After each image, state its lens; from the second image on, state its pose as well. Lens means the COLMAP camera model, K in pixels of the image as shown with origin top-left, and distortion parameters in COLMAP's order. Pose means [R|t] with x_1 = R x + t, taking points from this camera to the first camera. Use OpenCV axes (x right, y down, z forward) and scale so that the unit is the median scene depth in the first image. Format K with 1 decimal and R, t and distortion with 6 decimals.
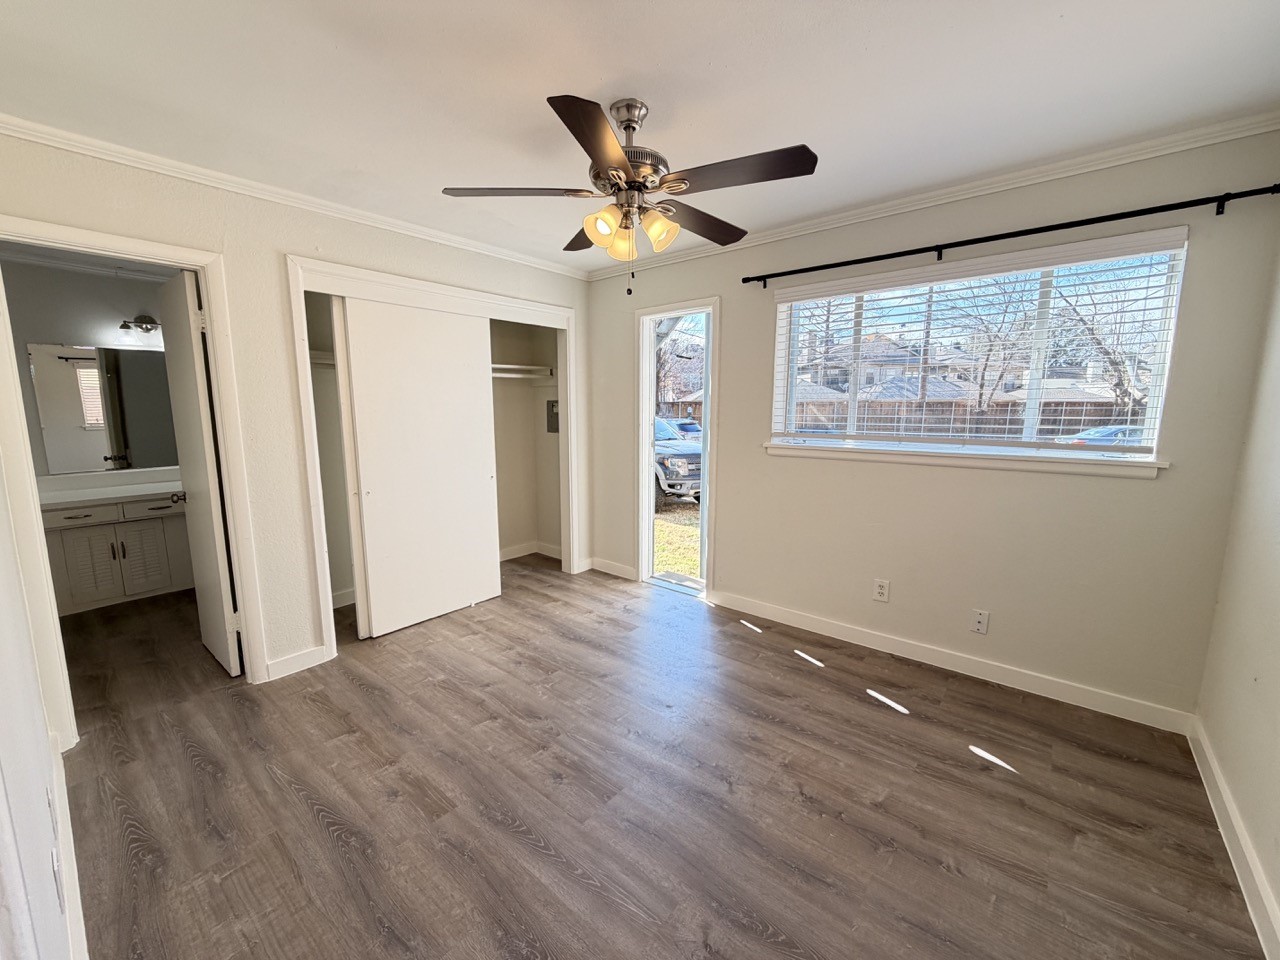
lens RADIAL K [[513.9, 0, 638.2], [0, 513.9, 476.9], [0, 0, 1]] dist [-0.001776, 0.000757]
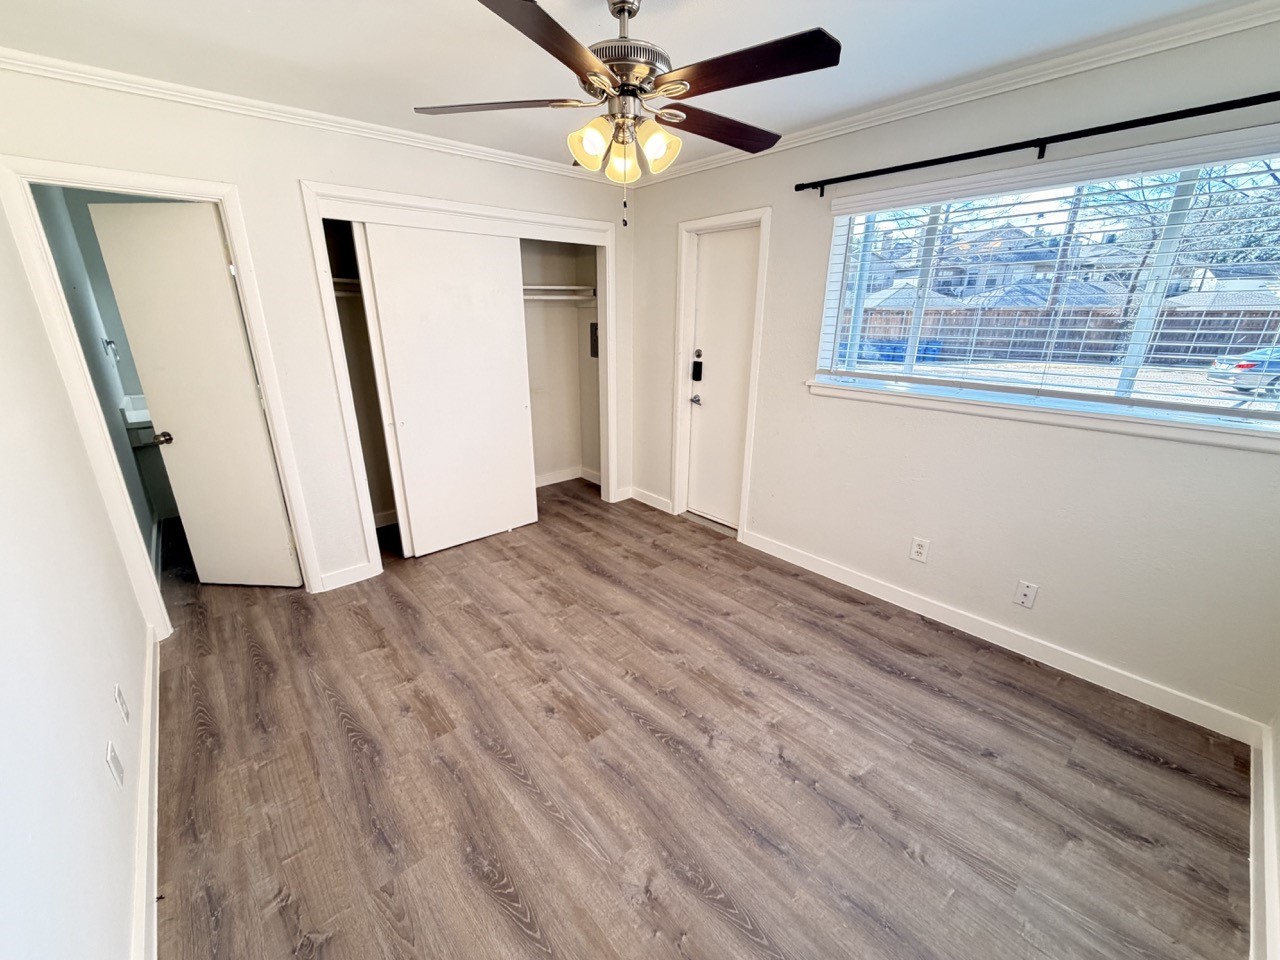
lens RADIAL K [[513.9, 0, 639.9], [0, 513.9, 477.0], [0, 0, 1]] dist [-0.001776, 0.000757]
pose [[0.987615, 0.050845, -0.148430, 0.154891], [-0.023835, 0.983676, 0.178364, -0.085912], [0.155076, -0.172617, 0.972705, 0.069034]]
